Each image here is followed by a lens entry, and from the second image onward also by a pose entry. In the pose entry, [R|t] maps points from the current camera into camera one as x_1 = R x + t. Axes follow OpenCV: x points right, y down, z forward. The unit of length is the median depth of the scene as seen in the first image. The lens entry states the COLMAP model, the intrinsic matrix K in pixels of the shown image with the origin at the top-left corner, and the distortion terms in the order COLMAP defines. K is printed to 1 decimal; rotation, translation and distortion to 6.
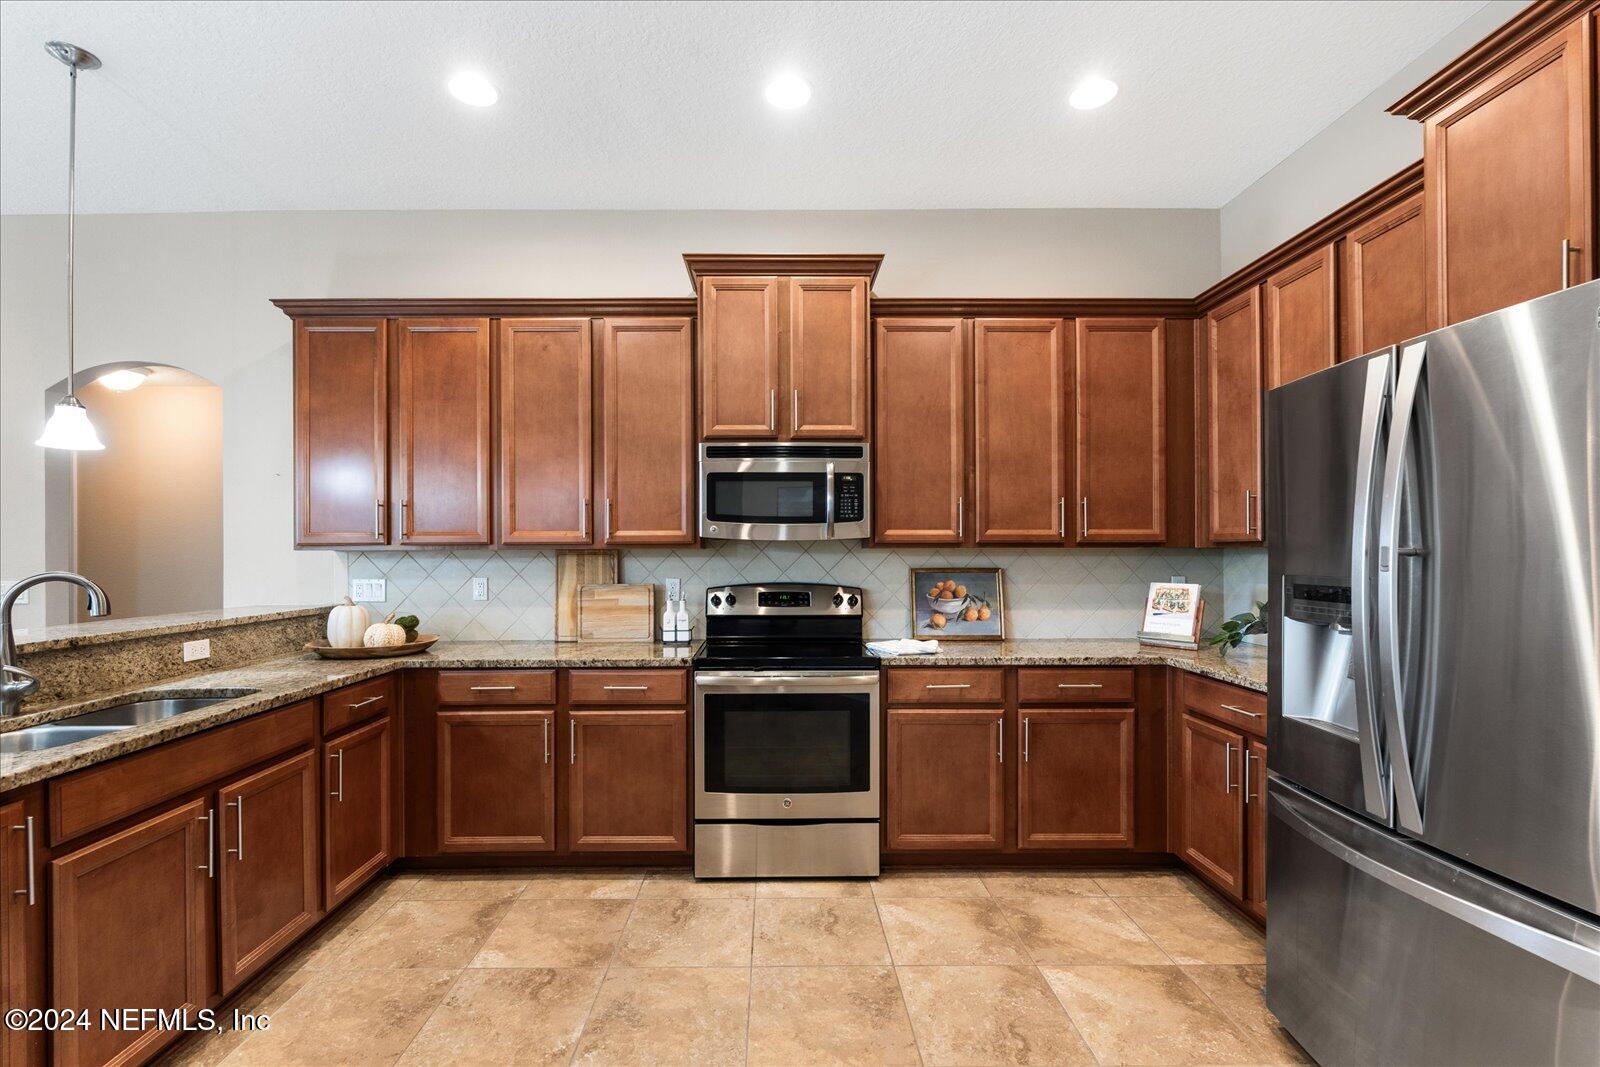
lens RADIAL K [[702.7, 0, 774.5], [0, 702.7, 547.2], [0, 0, 1]] dist [-0.004567, -0.000375]
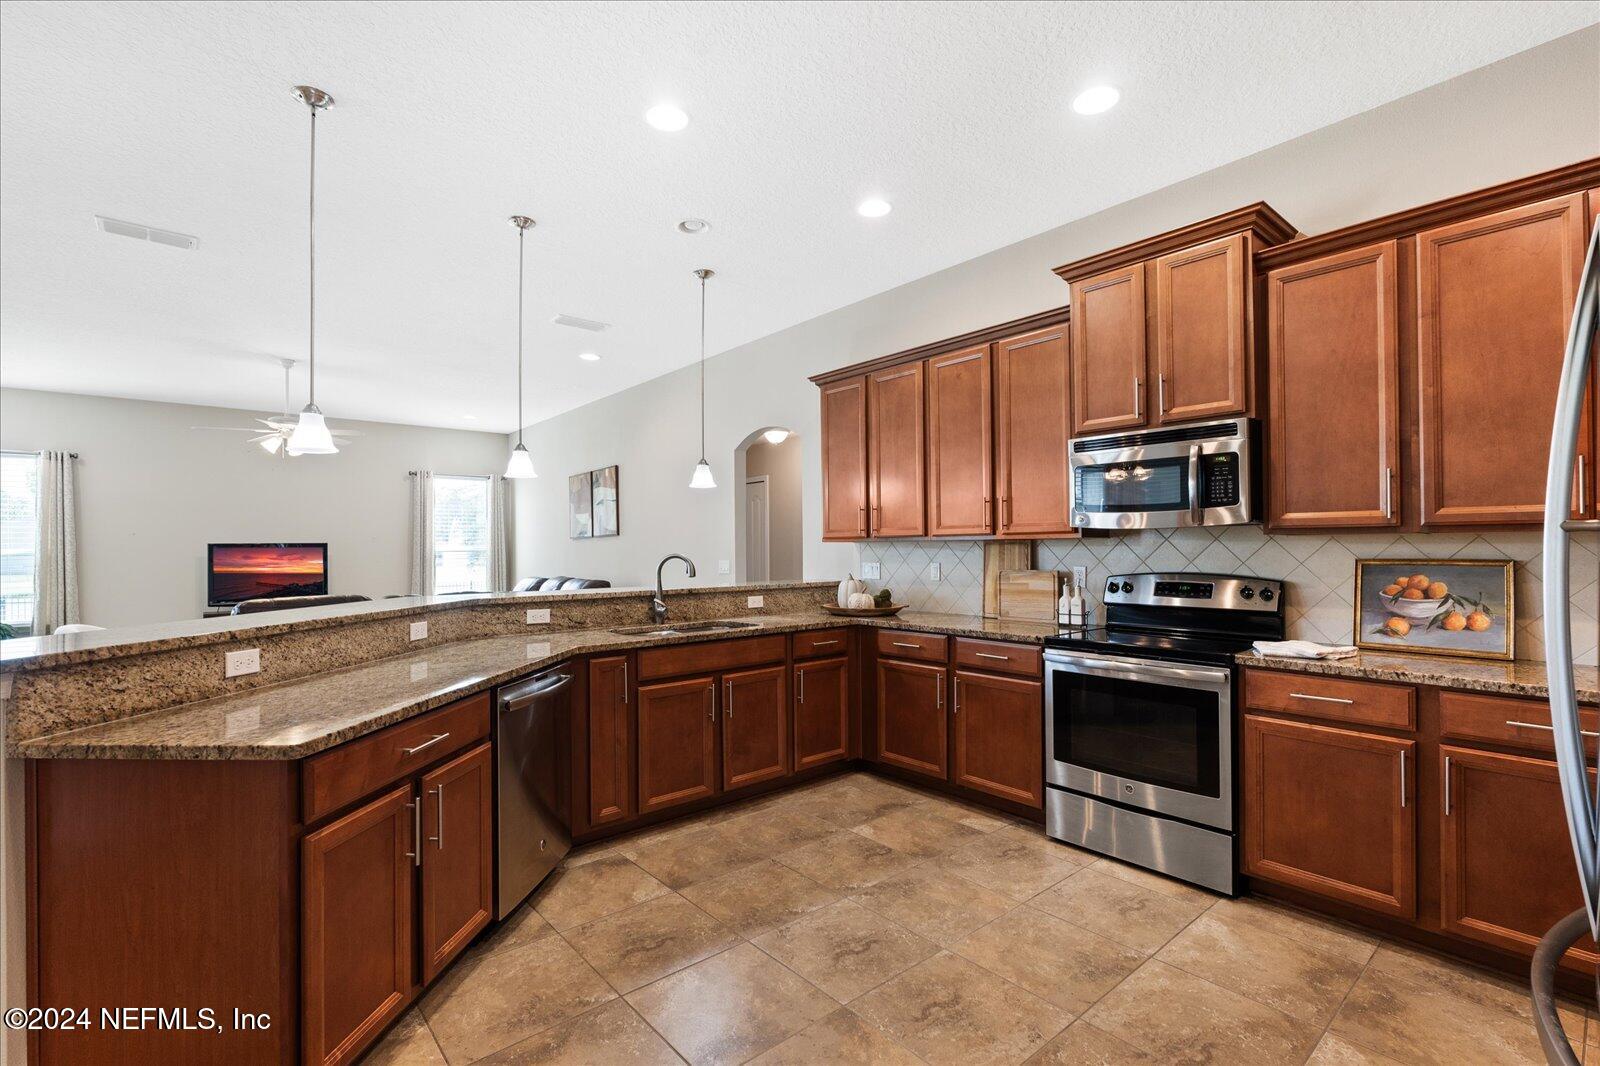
lens RADIAL K [[702.9, 0, 807.4], [0, 702.9, 538.3], [0, 0, 1]] dist [-0.001748, -0.000679]
pose [[0.657916, -0.011418, -0.753005, 0.445446], [0.009076, 0.999933, -0.007231, 0.007287], [0.753036, -0.002077, 0.657976, -0.010274]]
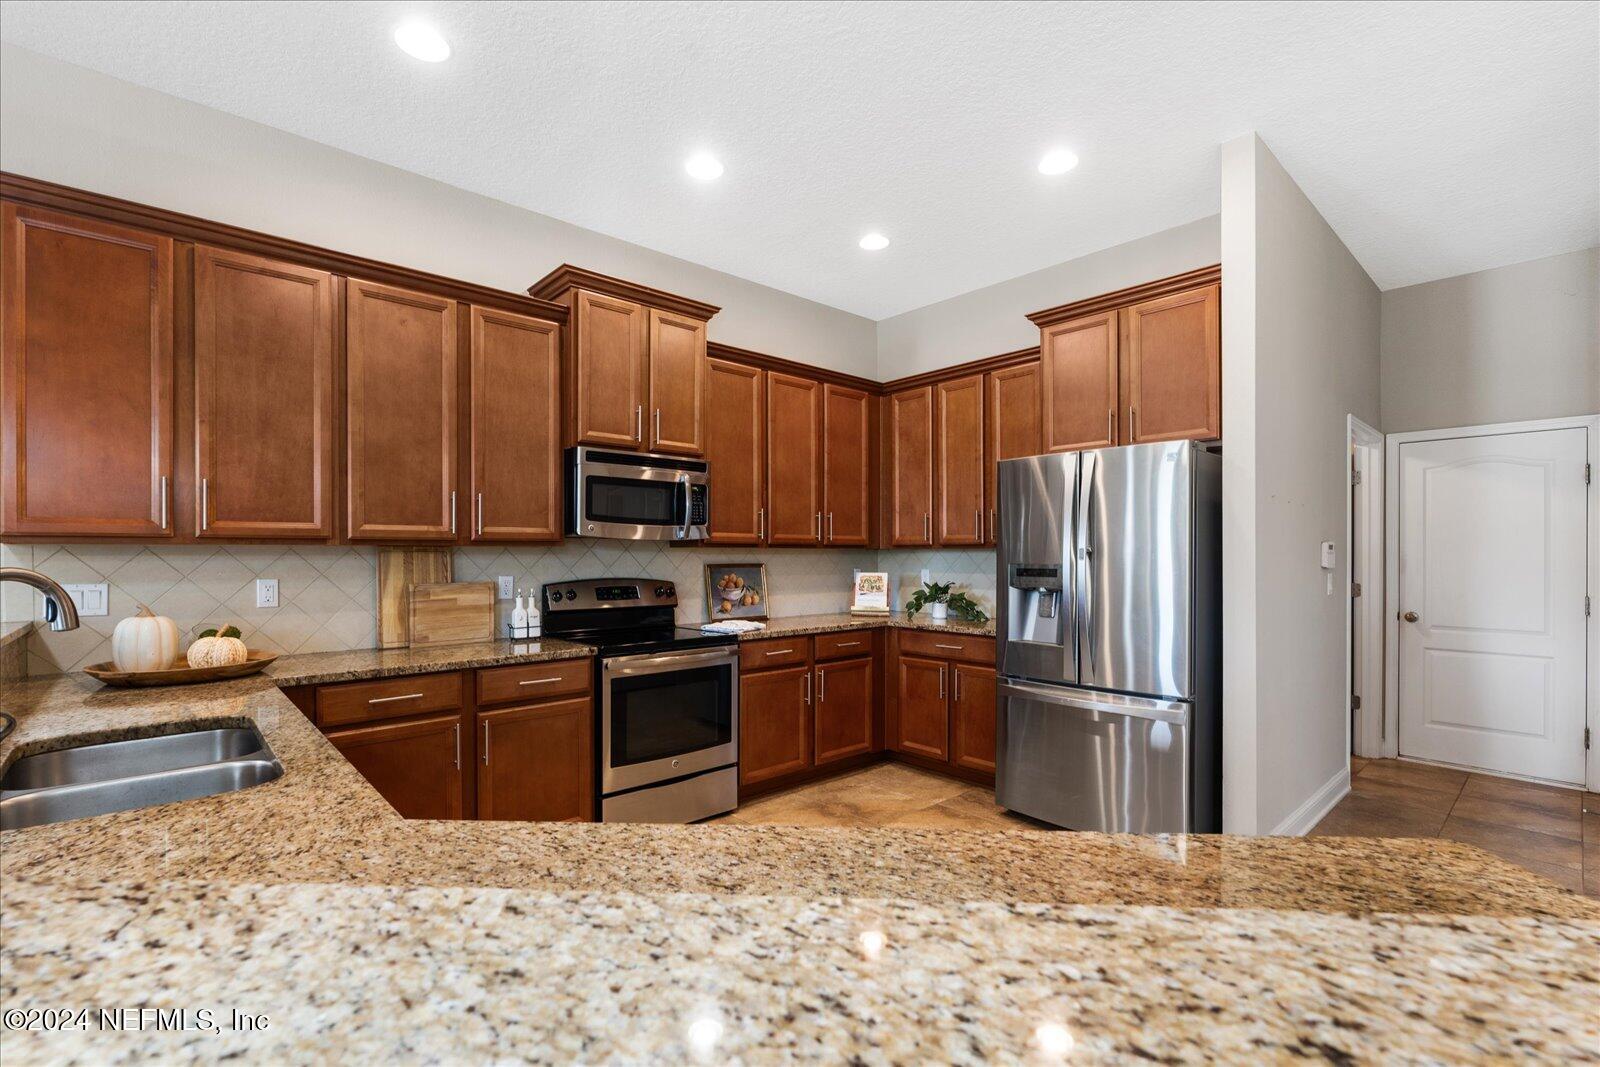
lens RADIAL K [[710.2, 0, 782.7], [0, 710.2, 550.4], [0, 0, 1]] dist [-0.004081, -0.000791]
pose [[0.756487, 0.006250, 0.653979, -0.581469], [-0.007661, 0.999970, -0.000696, 0.006808], [-0.653964, -0.004484, 0.756513, -0.011677]]
